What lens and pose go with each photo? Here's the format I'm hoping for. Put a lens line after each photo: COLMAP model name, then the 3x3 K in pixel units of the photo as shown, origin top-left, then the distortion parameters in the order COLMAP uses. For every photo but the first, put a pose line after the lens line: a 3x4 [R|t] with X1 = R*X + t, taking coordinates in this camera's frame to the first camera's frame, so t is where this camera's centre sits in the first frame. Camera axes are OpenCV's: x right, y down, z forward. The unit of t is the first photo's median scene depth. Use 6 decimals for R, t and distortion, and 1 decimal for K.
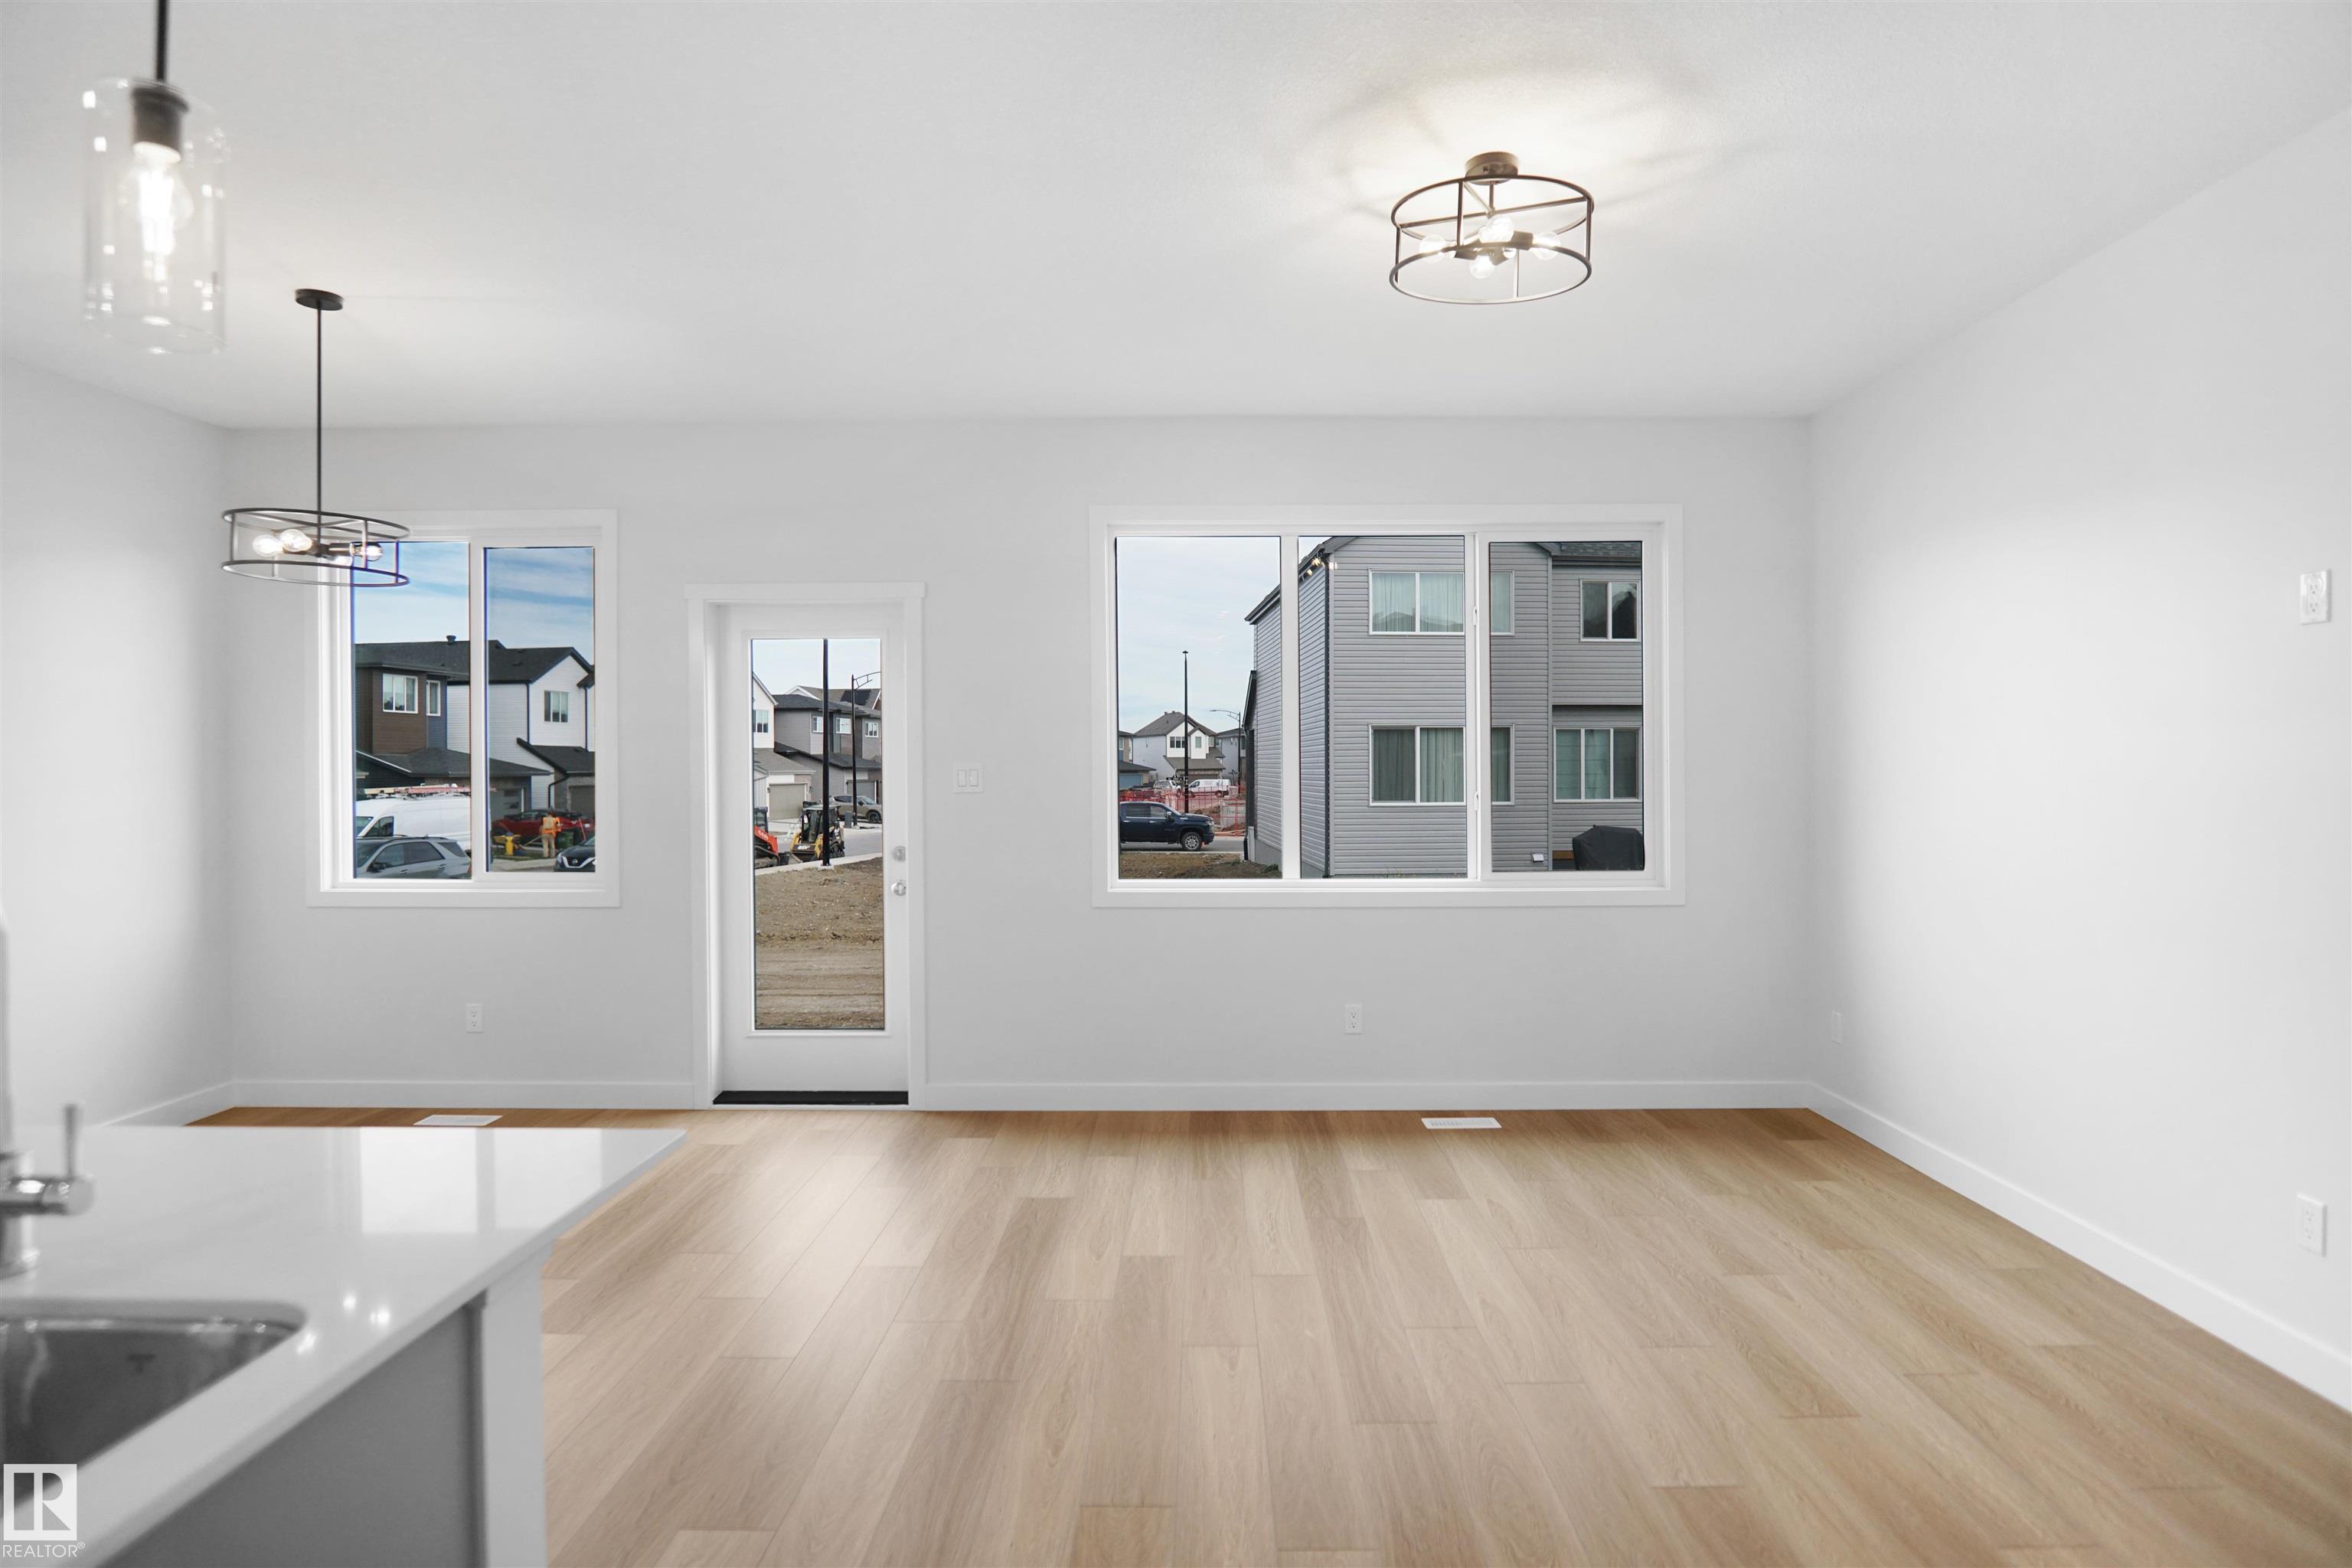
lens RADIAL K [[1300.8, 0, 1201.2], [0, 1300.8, 780.9], [0, 0, 1]] dist [-0.033805, 0.002486]
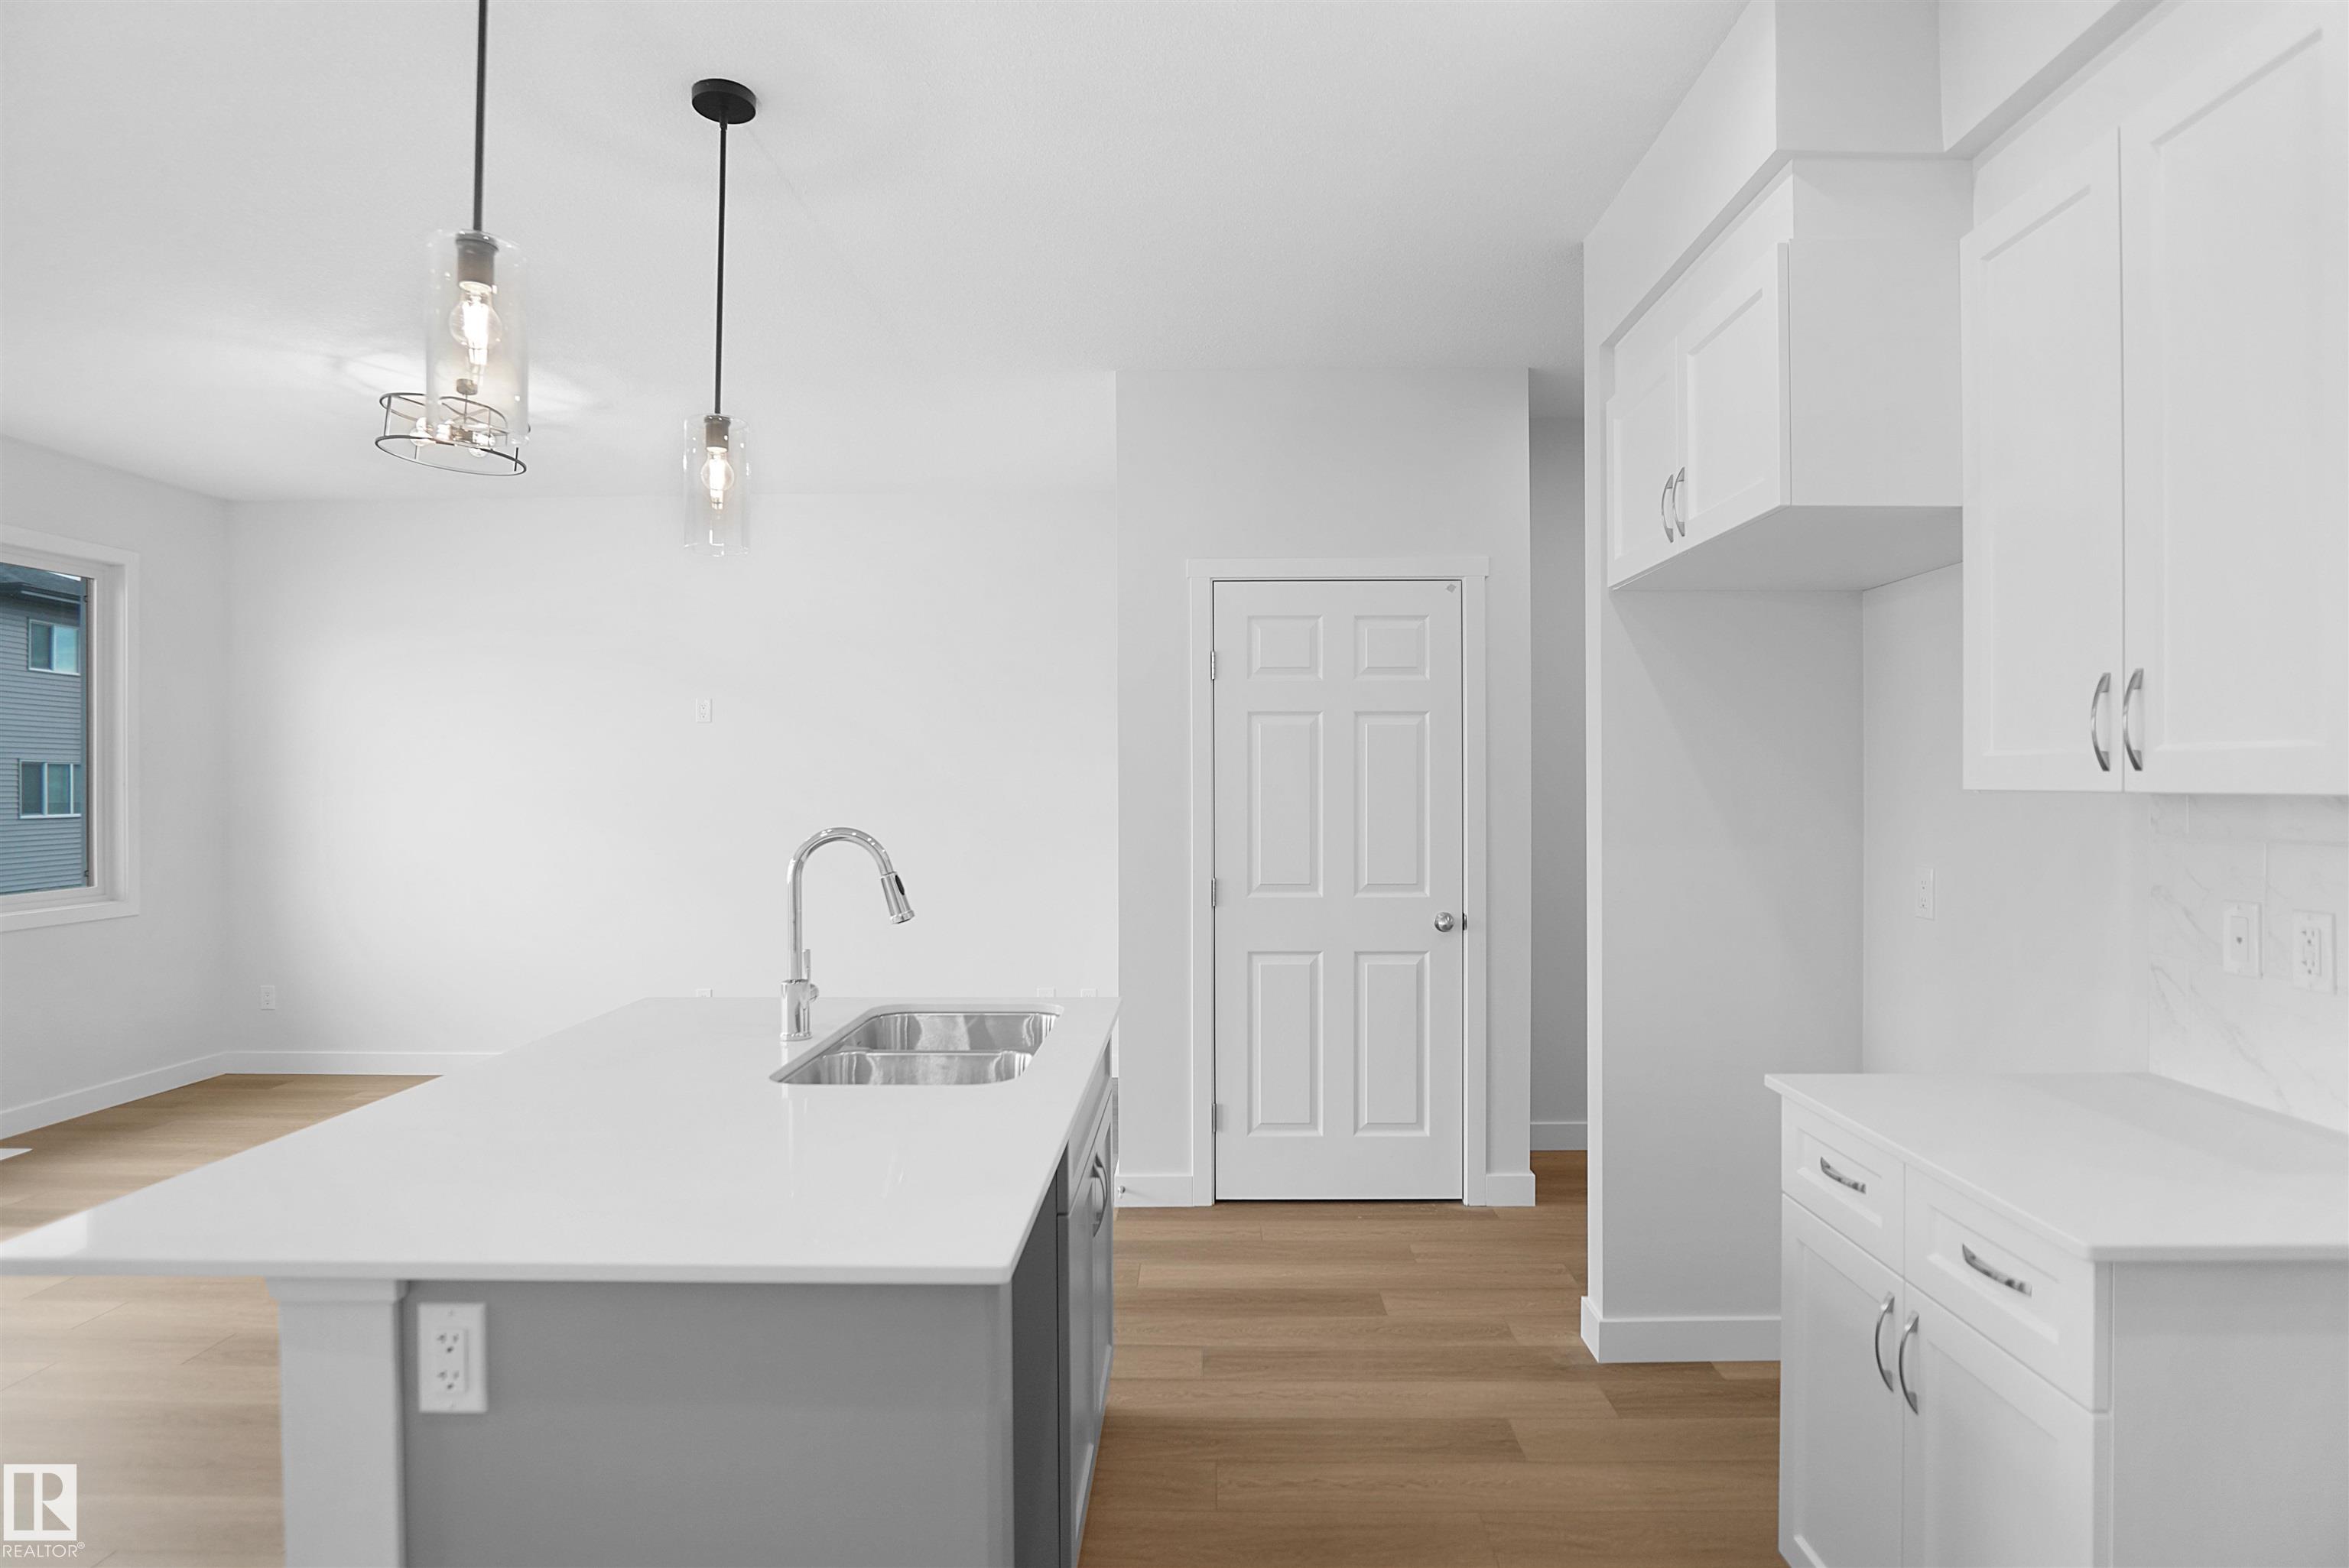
lens RADIAL K [[1263.1, 0, 1174.5], [0, 1263.1, 784.0], [0, 0, 1]] dist [-0.022544, 0.000792]
pose [[0.024093, 0.005953, 0.999692, -0.664492], [0.011360, 0.999916, -0.006228, 0.000495], [-0.999645, 0.011507, 0.024023, 0.081814]]
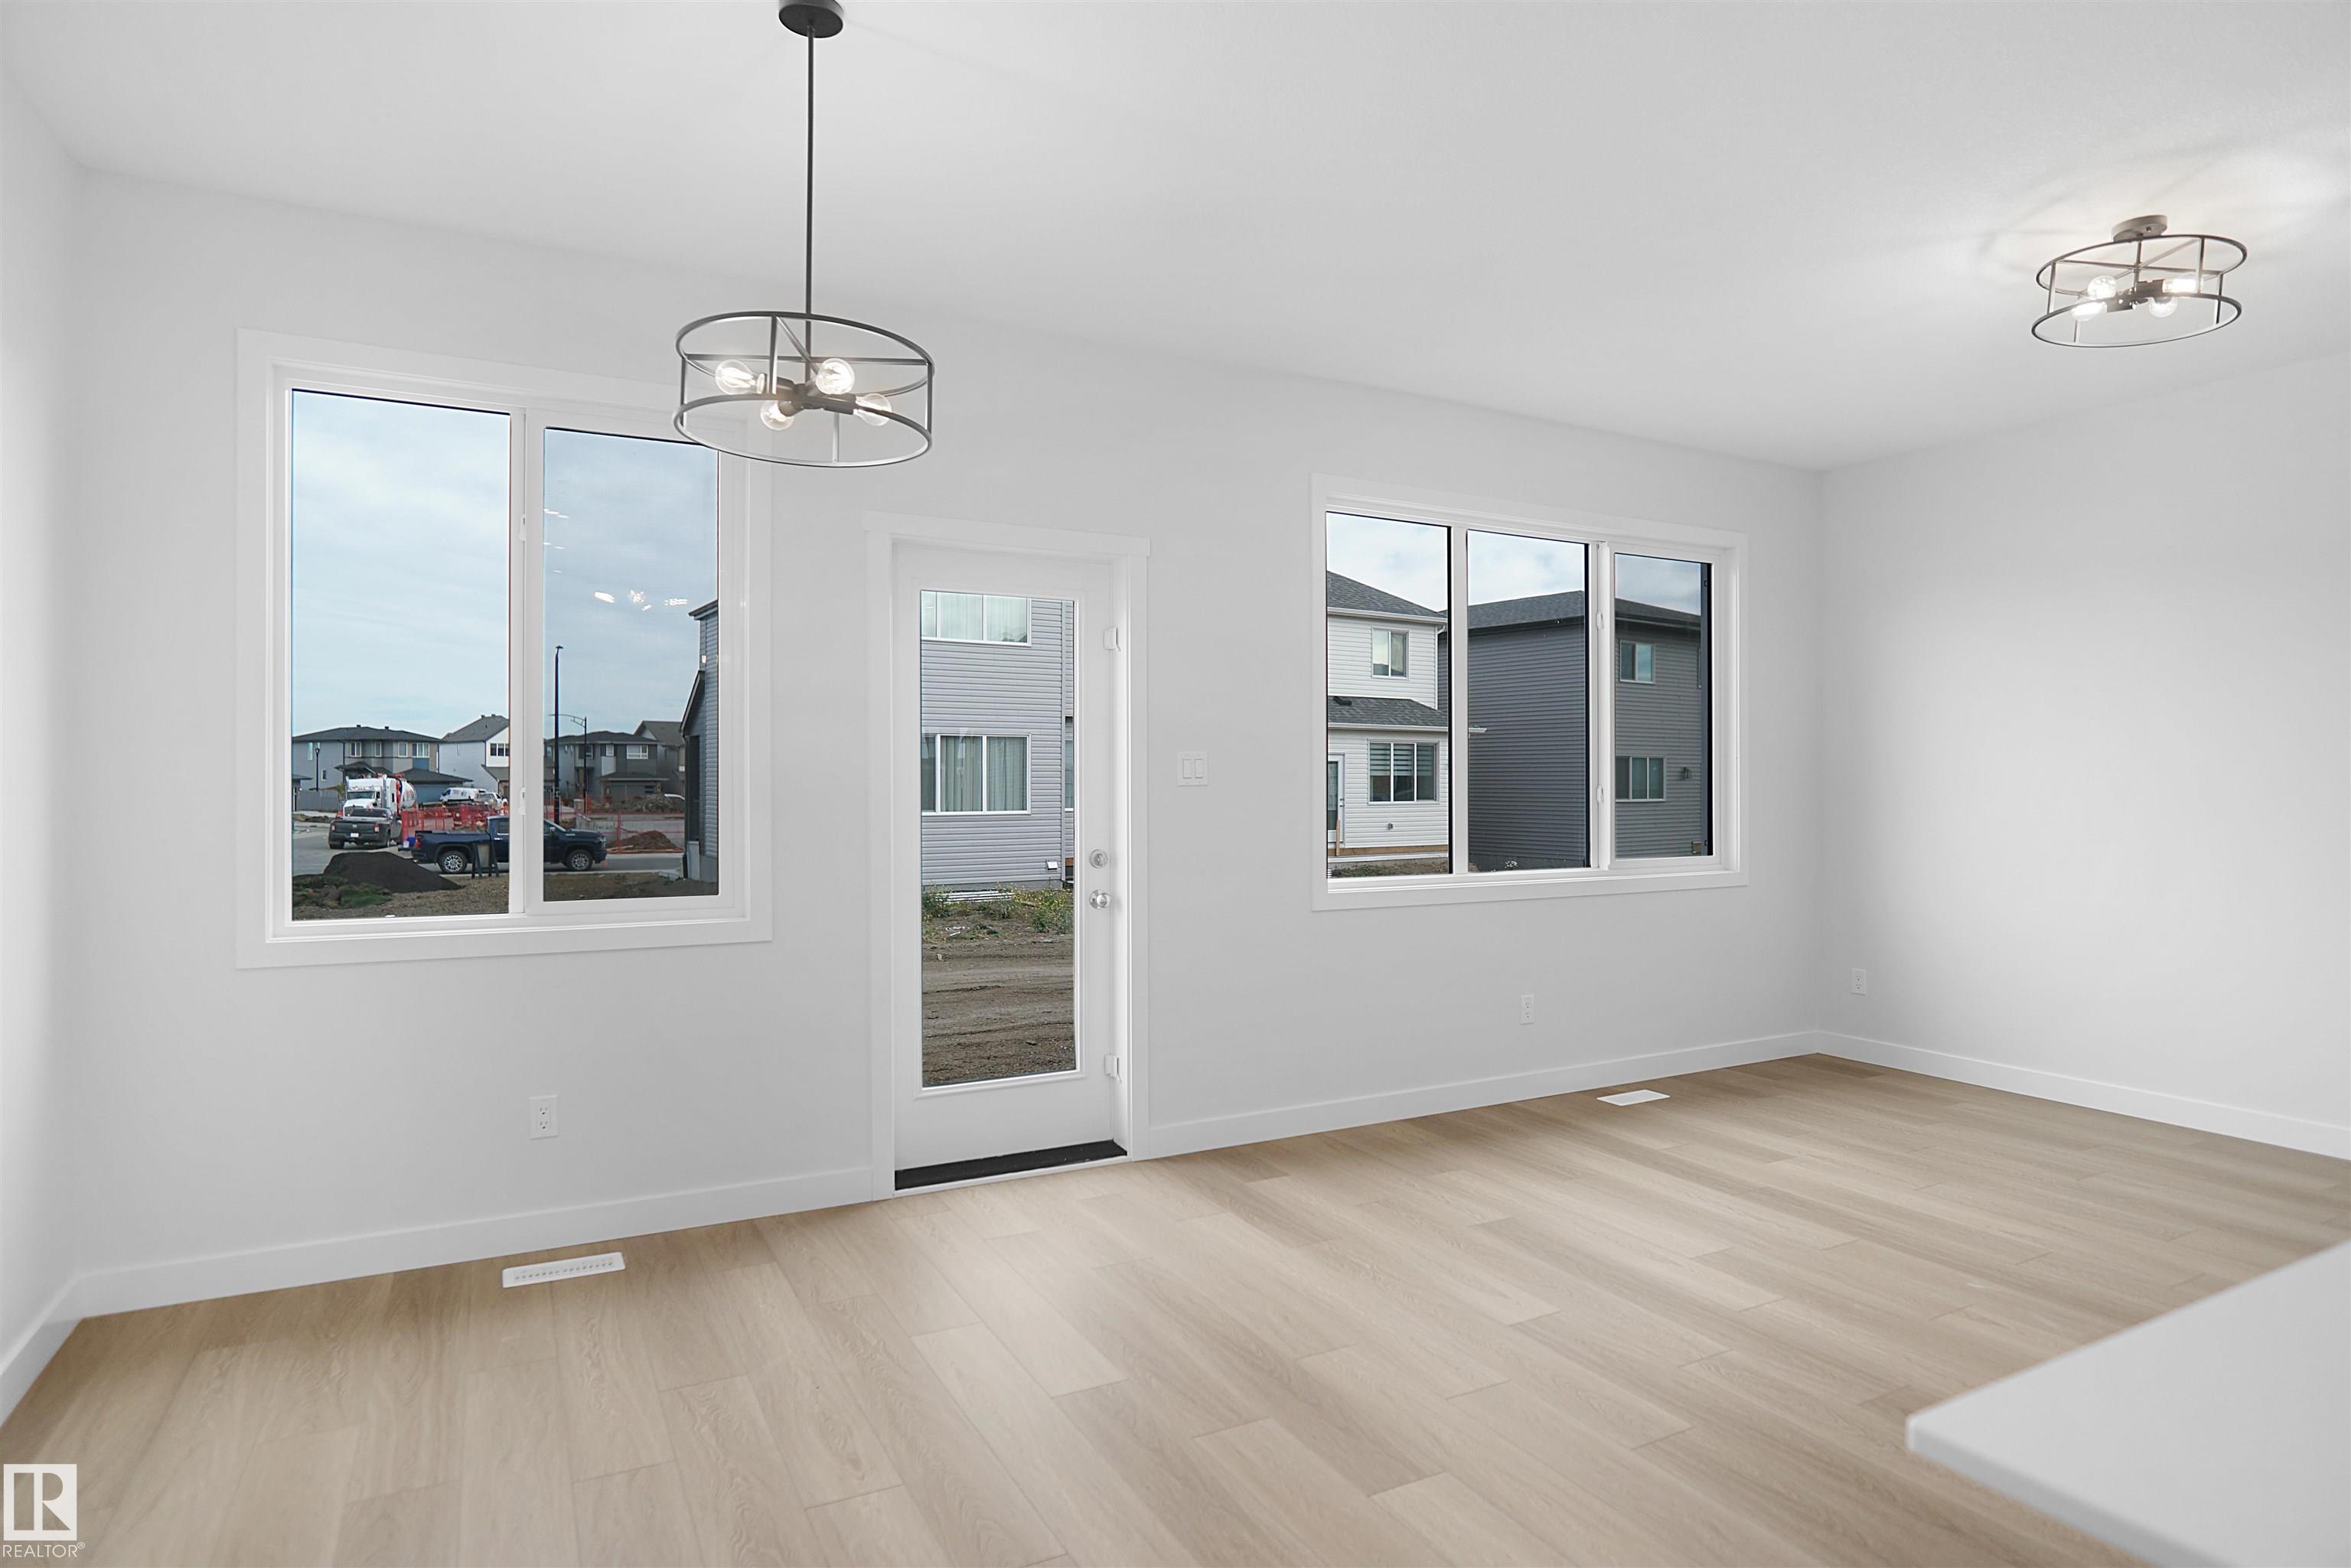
lens RADIAL K [[1292.8, 0, 1230.0], [0, 1292.8, 786.0], [0, 0, 1]] dist [-0.027011, 0.000721]
pose [[0.871732, 0.001902, 0.489979, -0.573874], [0.001084, 0.999983, -0.005809, 0.014142], [-0.489981, 0.005595, 0.871715, 0.231228]]
